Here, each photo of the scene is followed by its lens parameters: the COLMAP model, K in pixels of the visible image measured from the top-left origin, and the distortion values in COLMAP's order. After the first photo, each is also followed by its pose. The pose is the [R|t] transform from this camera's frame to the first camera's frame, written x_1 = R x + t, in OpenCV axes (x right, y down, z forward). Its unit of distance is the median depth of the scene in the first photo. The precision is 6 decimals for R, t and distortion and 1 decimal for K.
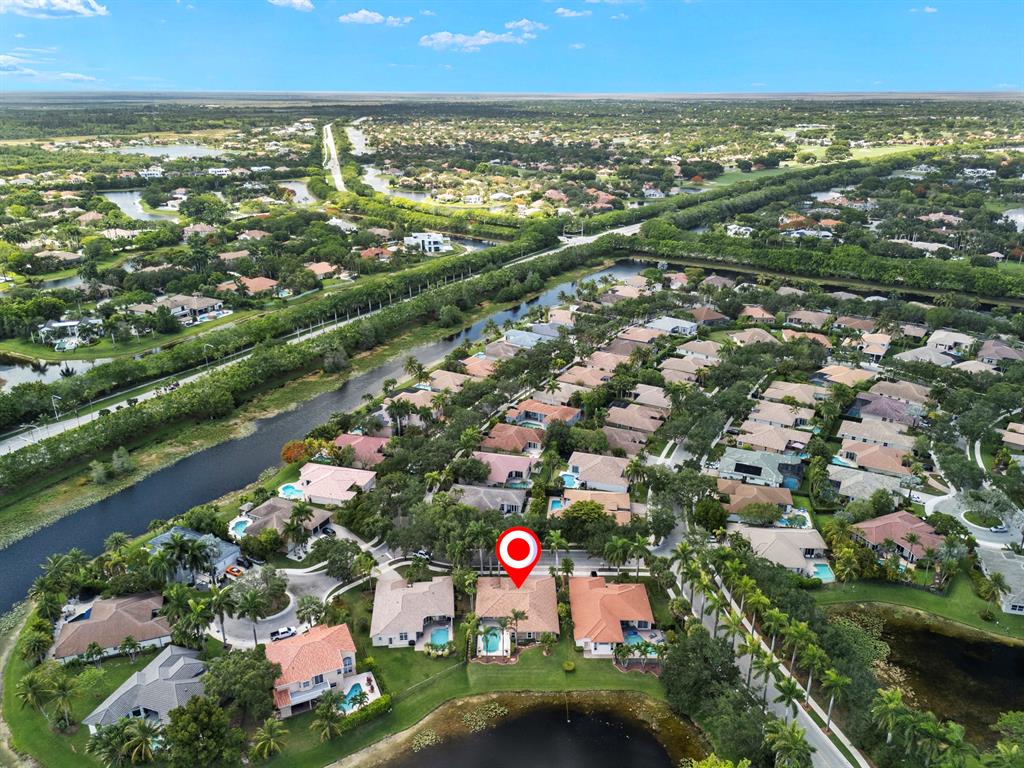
lens RADIAL K [[761.0, 0, 513.7], [0, 761.0, 392.9], [0, 0, 1]] dist [0.040249, -0.023264]
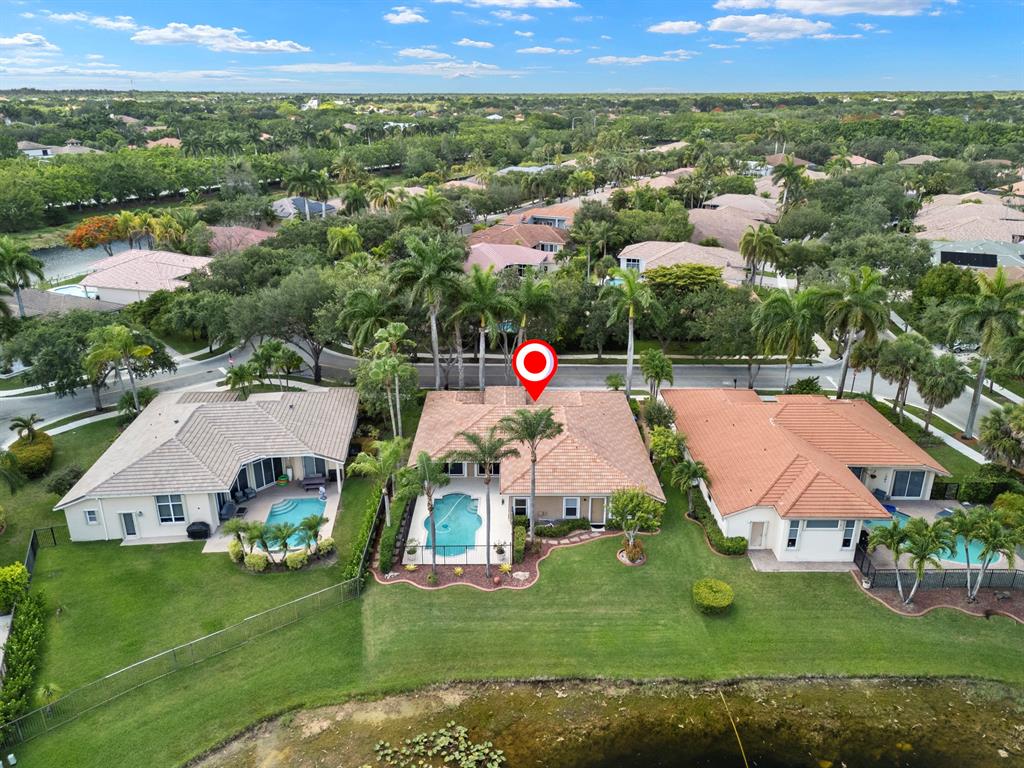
lens RADIAL K [[761.0, 0, 513.3], [0, 761.0, 377.8], [0, 0, 1]] dist [0.040249, -0.023264]
pose [[0.999966, 0.000430, 0.008237, -0.006335], [-0.000223, 0.999685, -0.025089, 0.273296], [-0.008245, 0.025086, 0.999651, 0.685273]]
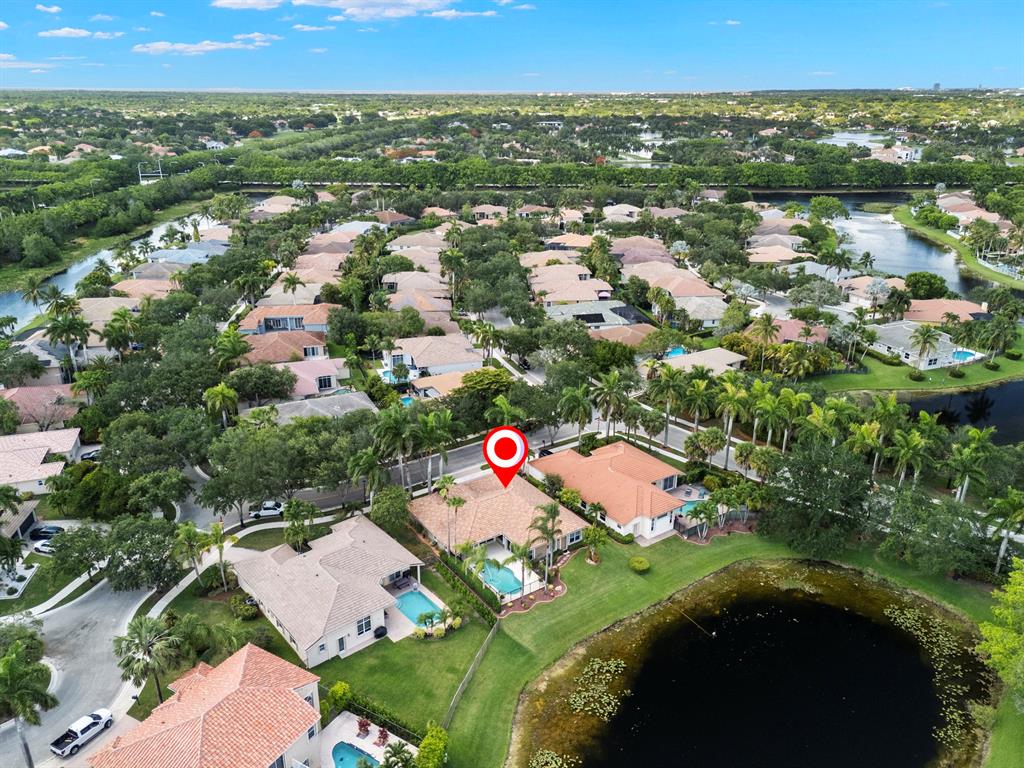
lens RADIAL K [[761.0, 0, 512.6], [0, 761.0, 377.8], [0, 0, 1]] dist [0.040249, -0.023264]
pose [[0.818752, -0.199257, 0.538462, -0.305348], [0.210218, 0.976760, 0.041805, 0.157066], [-0.534278, 0.078966, 0.841612, 0.506055]]
